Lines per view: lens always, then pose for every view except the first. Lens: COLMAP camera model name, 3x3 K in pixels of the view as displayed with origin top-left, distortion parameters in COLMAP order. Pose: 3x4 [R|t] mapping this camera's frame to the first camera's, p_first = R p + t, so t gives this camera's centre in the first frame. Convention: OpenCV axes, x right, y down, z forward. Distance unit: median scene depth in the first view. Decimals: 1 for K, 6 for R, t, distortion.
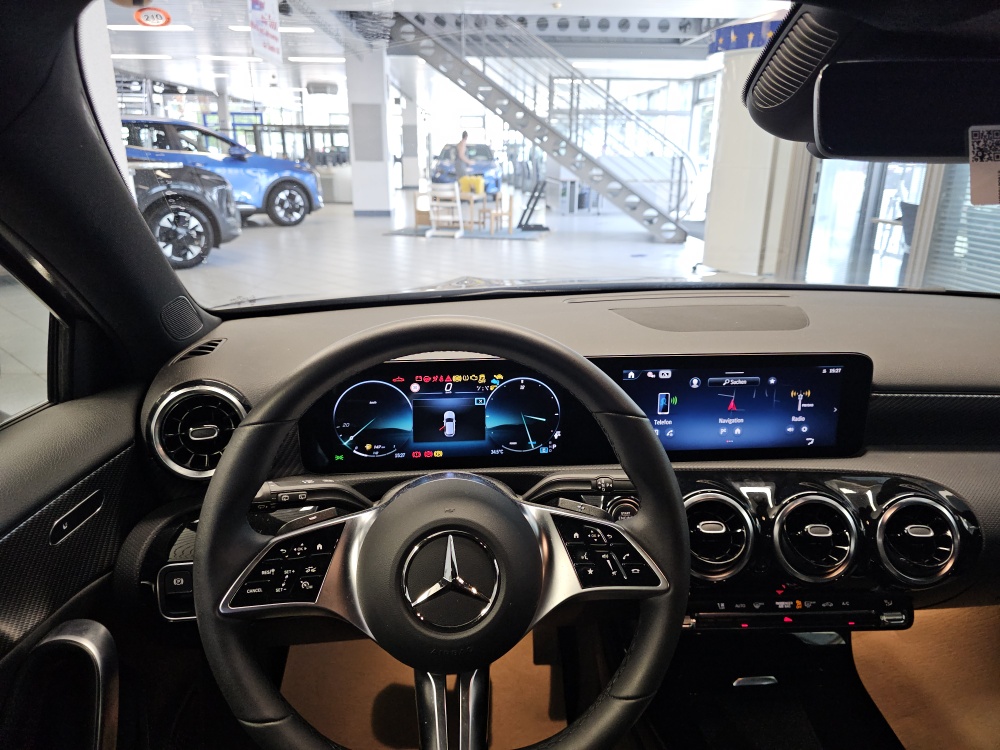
lens RADIAL K [[675.8, 0, 507.5], [0, 675.8, 364.9], [0, 0, 1]] dist [0.072493, -0.095858]
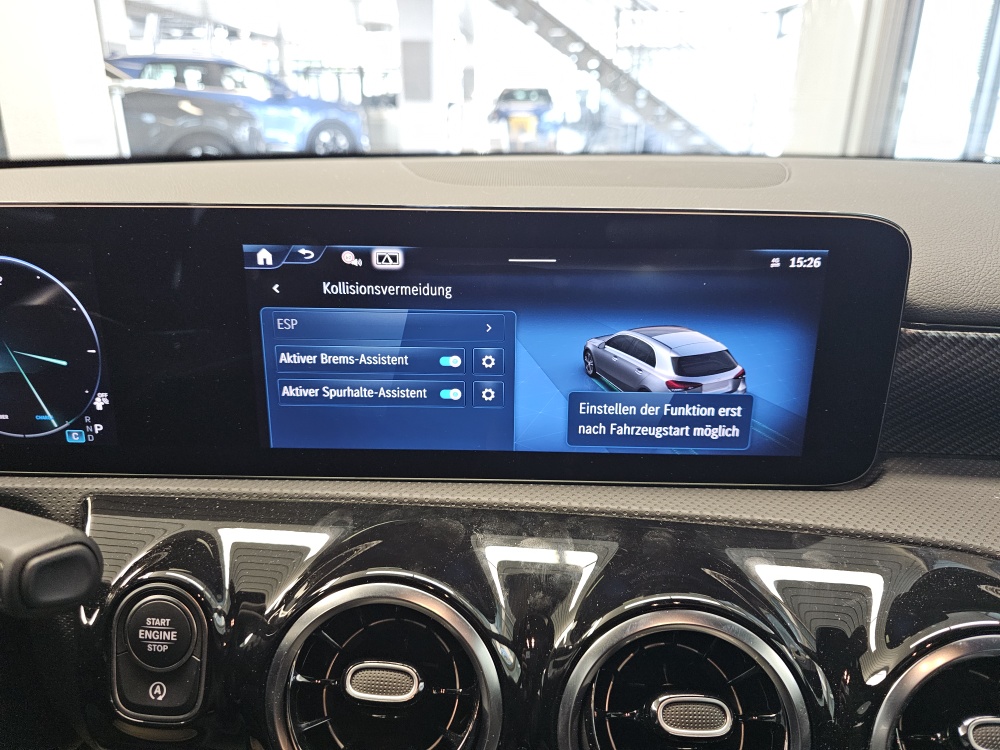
lens RADIAL K [[691.5, 0, 491.7], [0, 691.5, 356.2], [0, 0, 1]] dist [0.027833, -0.044697]
pose [[0.992926, 0.037324, -0.112713, 0.351202], [-0.031788, 0.998217, 0.050521, 0.046222], [0.114398, -0.046581, 0.992342, 0.593714]]
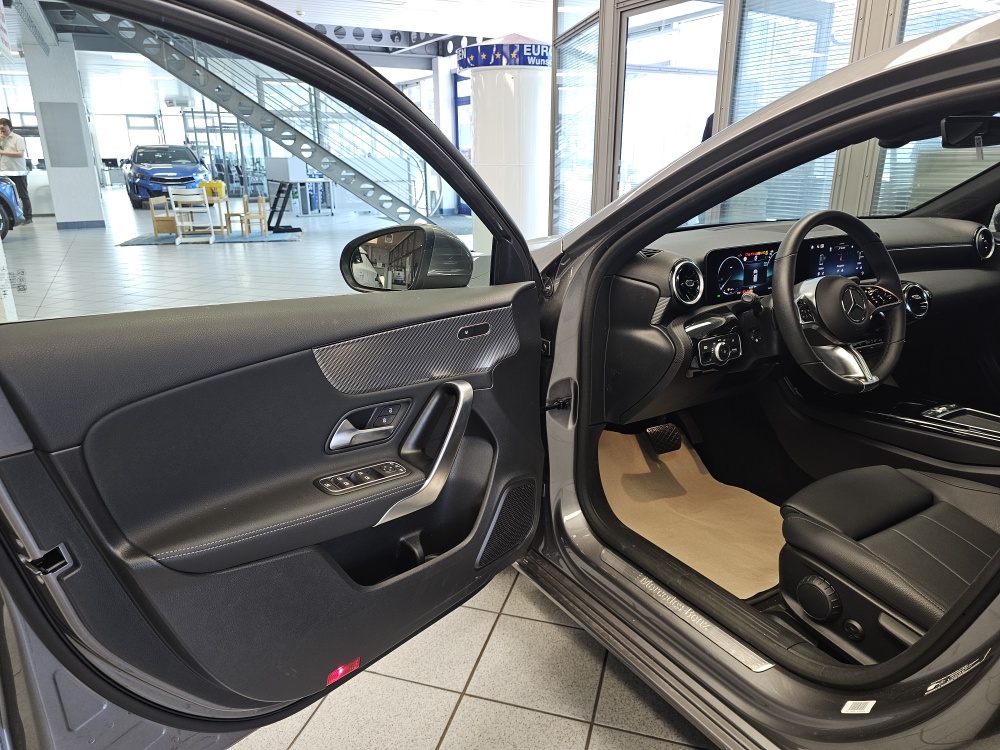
lens RADIAL K [[679.1, 0, 490.4], [0, 679.1, 366.9], [0, 0, 1]] dist [0.048033, -0.053897]
pose [[0.906040, -0.139883, 0.399406, -1.677679], [0.140074, 0.989720, 0.028873, 0.185037], [-0.399339, 0.029786, 0.916319, -0.609075]]
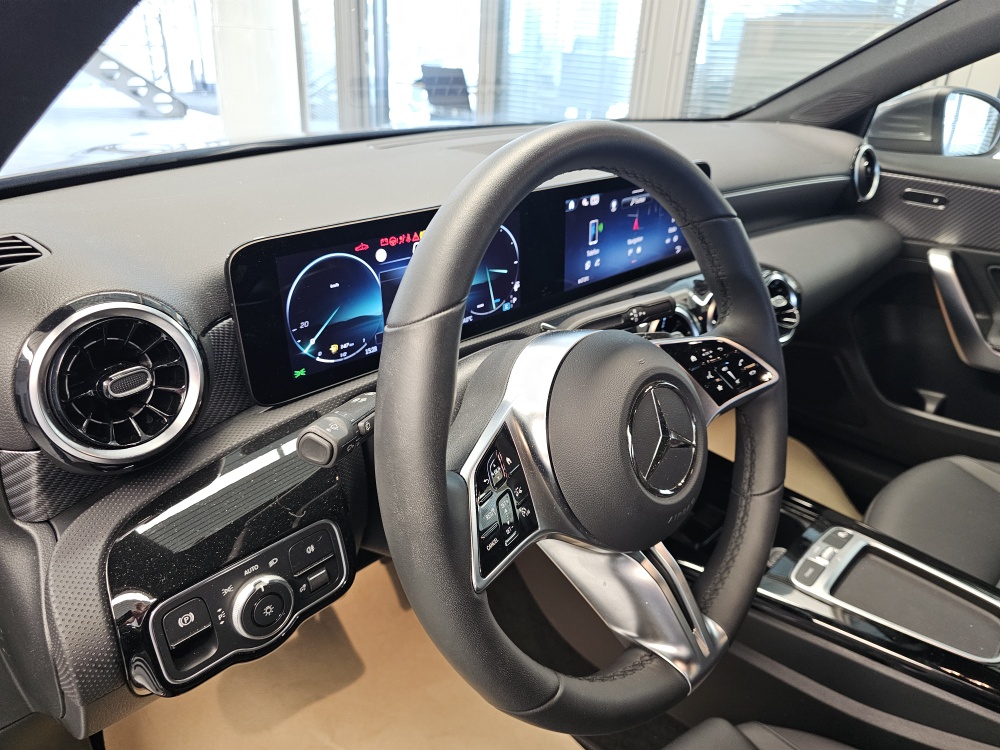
lens RADIAL K [[691.9, 0, 495.8], [0, 691.9, 358.7], [0, 0, 1]] dist [0.034613, -0.050755]
pose [[0.770124, -0.250508, 0.586647, -0.485704], [0.157243, 0.965834, 0.206007, 0.005994], [-0.618211, -0.066405, 0.783202, 0.303316]]
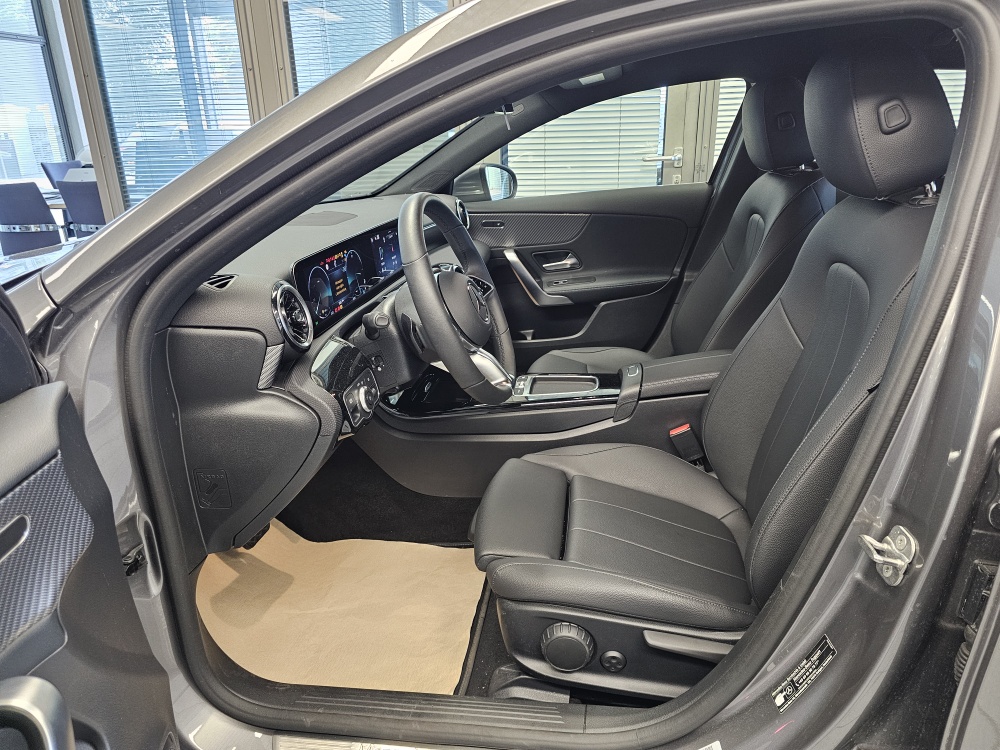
lens RADIAL K [[681.4, 0, 511.9], [0, 681.4, 374.2], [0, 0, 1]] dist [0.035029, -0.041839]
pose [[0.223670, -0.342011, 0.912688, -1.497278], [0.312832, 0.912059, 0.265111, -0.024734], [-0.923097, 0.226221, 0.310993, 0.153376]]
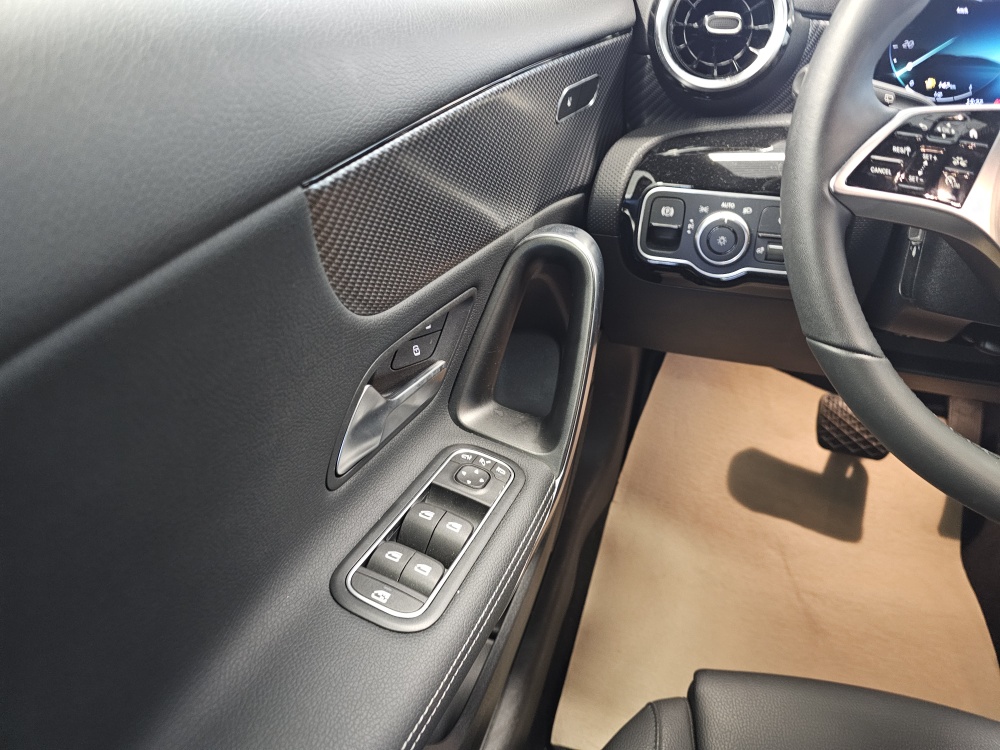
lens RADIAL K [[681.4, 0, 511.9], [0, 681.4, 374.2], [0, 0, 1]] dist [0.035029, -0.041839]
pose [[0.920193, 0.220487, -0.323467, -0.293268], [-0.129510, 0.951234, 0.279966, 0.251680], [0.369422, -0.215730, 0.903874, 0.137413]]
